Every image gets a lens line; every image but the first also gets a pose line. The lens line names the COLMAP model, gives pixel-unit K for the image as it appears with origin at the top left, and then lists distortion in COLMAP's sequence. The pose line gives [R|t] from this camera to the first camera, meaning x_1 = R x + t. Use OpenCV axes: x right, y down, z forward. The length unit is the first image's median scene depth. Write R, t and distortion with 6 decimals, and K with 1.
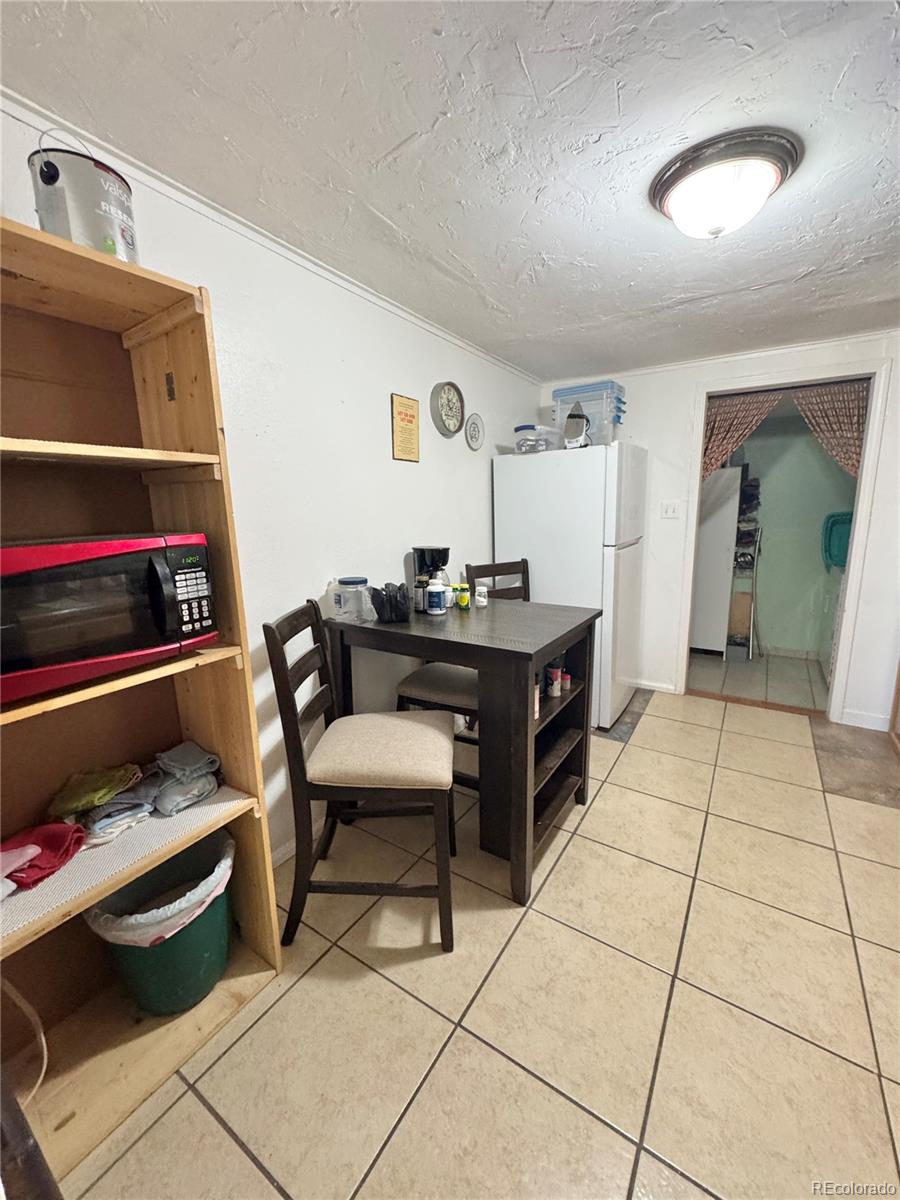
lens RADIAL K [[477.7, 0, 450.3], [0, 477.7, 596.2], [0, 0, 1]] dist [-0.001285, -0.000144]
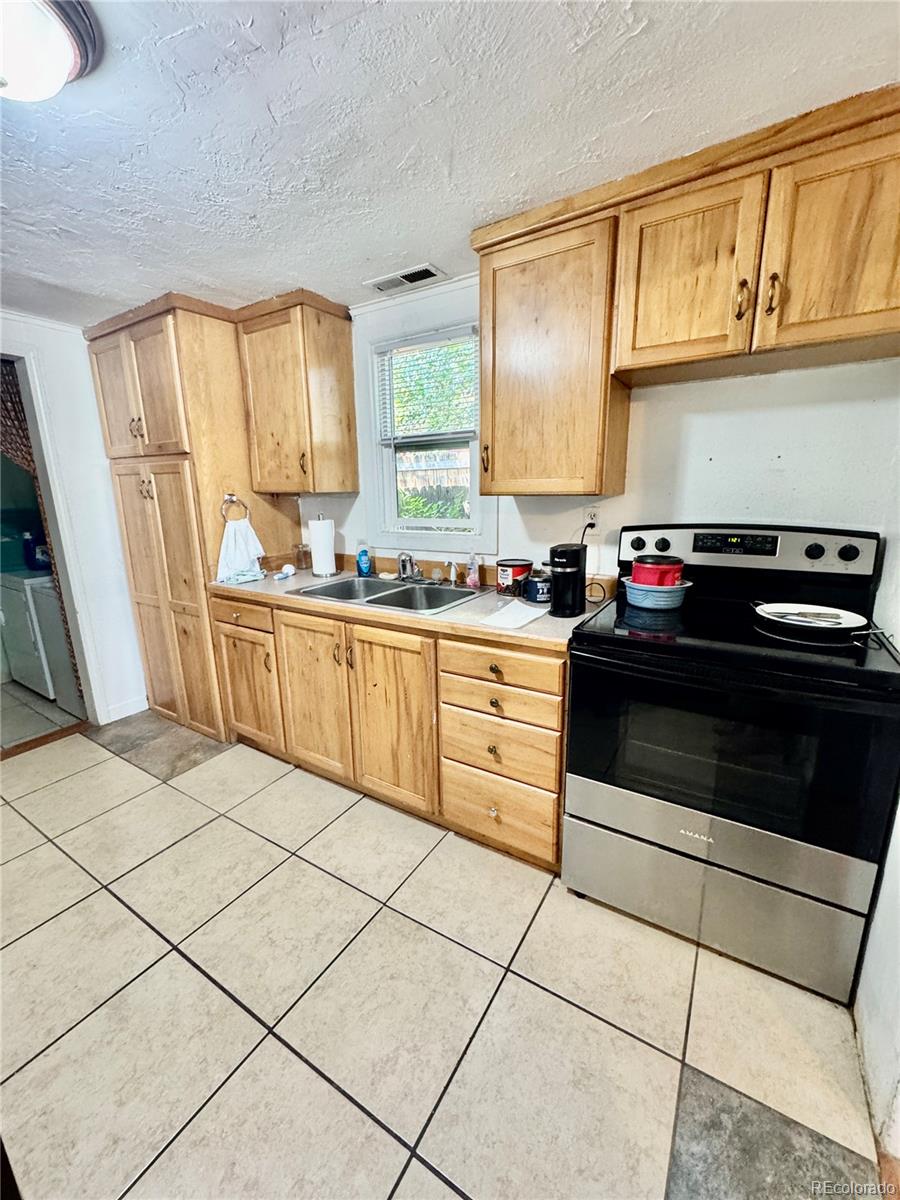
lens RADIAL K [[477.7, 0, 451.4], [0, 477.7, 600.3], [0, 0, 1]] dist [-0.001285, -0.000144]
pose [[-0.021385, -0.209880, 0.977493, -0.145434], [0.202069, 0.956631, 0.209822, -0.052387], [-0.979138, 0.202008, 0.021953, 0.301720]]
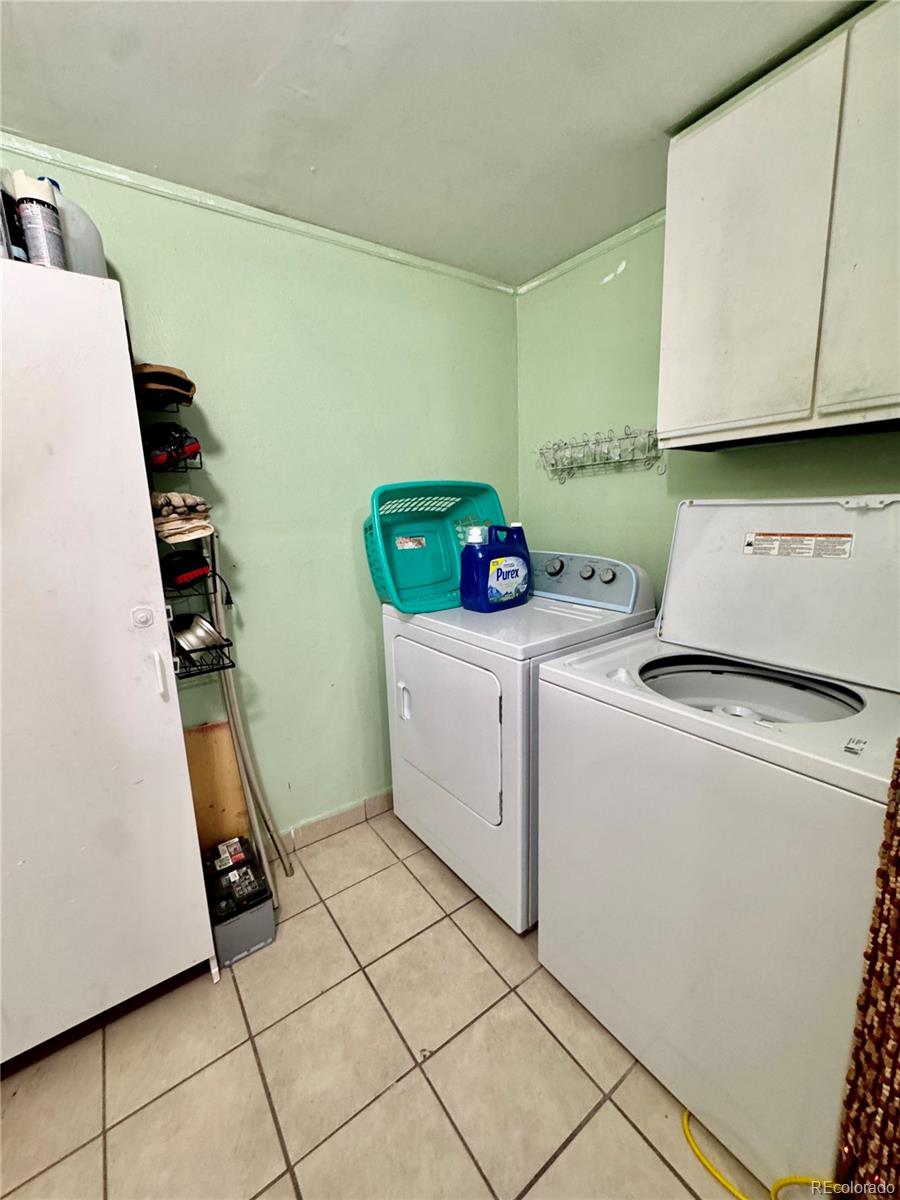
lens RADIAL K [[477.7, 0, 450.5], [0, 477.7, 597.6], [0, 0, 1]] dist [-0.001285, -0.000144]
pose [[0.371497, -0.171557, 0.912446, 0.557526], [0.196335, 0.975070, 0.103394, -0.142627], [-0.907437, 0.140735, 0.395918, 1.007887]]
